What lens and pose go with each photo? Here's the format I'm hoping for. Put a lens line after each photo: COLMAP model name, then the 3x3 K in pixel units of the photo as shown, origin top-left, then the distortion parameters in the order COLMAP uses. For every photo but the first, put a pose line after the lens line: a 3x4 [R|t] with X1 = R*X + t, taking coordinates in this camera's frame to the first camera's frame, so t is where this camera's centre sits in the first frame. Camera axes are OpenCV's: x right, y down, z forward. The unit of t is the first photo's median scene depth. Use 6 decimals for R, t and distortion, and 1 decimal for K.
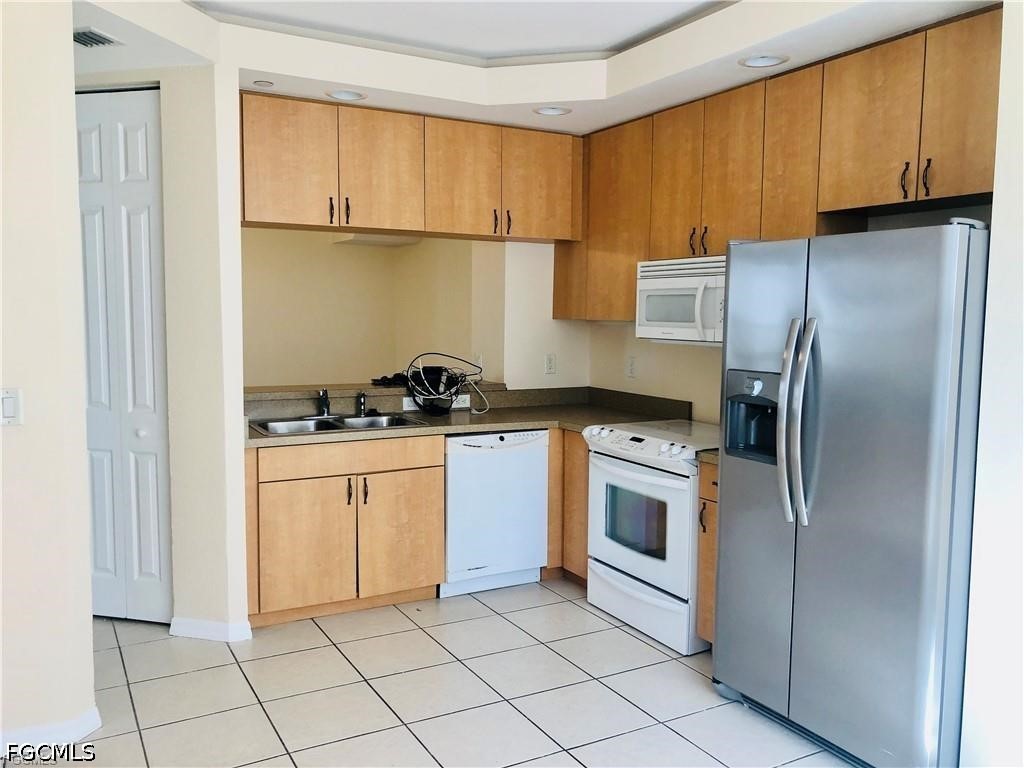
lens RADIAL K [[848.7, 0, 512.0], [0, 848.7, 384.0], [0, 0, 1]] dist [0.039280, -0.006686]
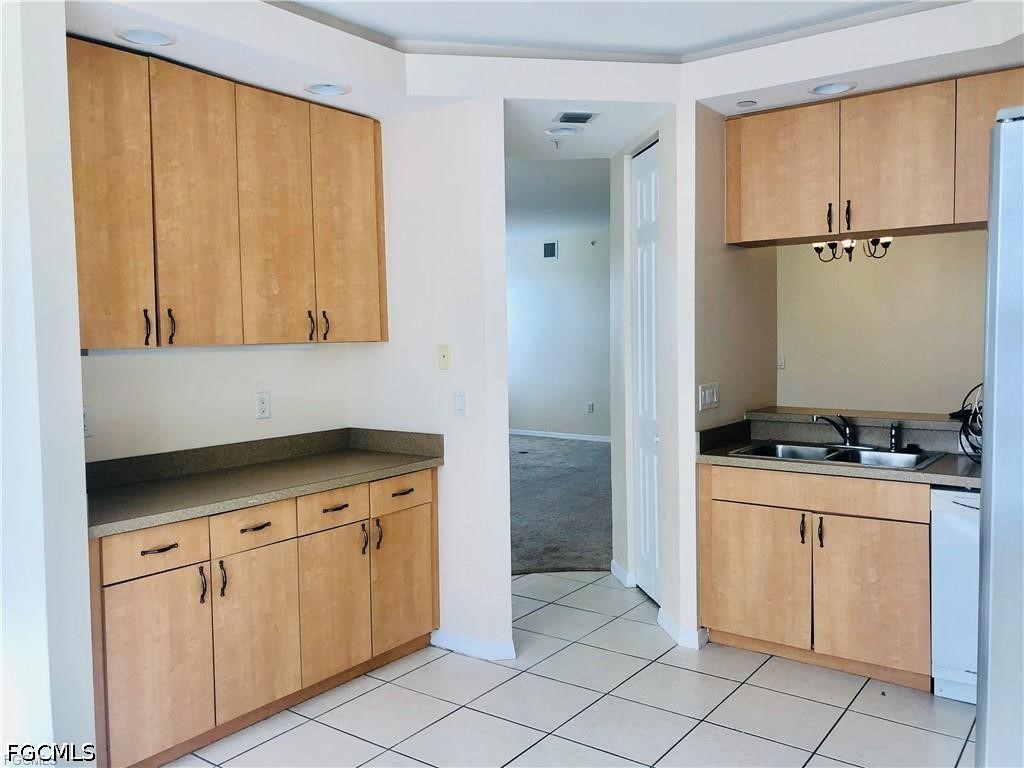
lens RADIAL K [[848.7, 0, 512.0], [0, 848.7, 384.0], [0, 0, 1]] dist [0.039280, -0.006686]
pose [[0.419565, 0.043225, -0.906696, 0.488530], [-0.062066, 0.997894, 0.018853, -0.024435], [0.905601, 0.048365, 0.421364, 0.328399]]
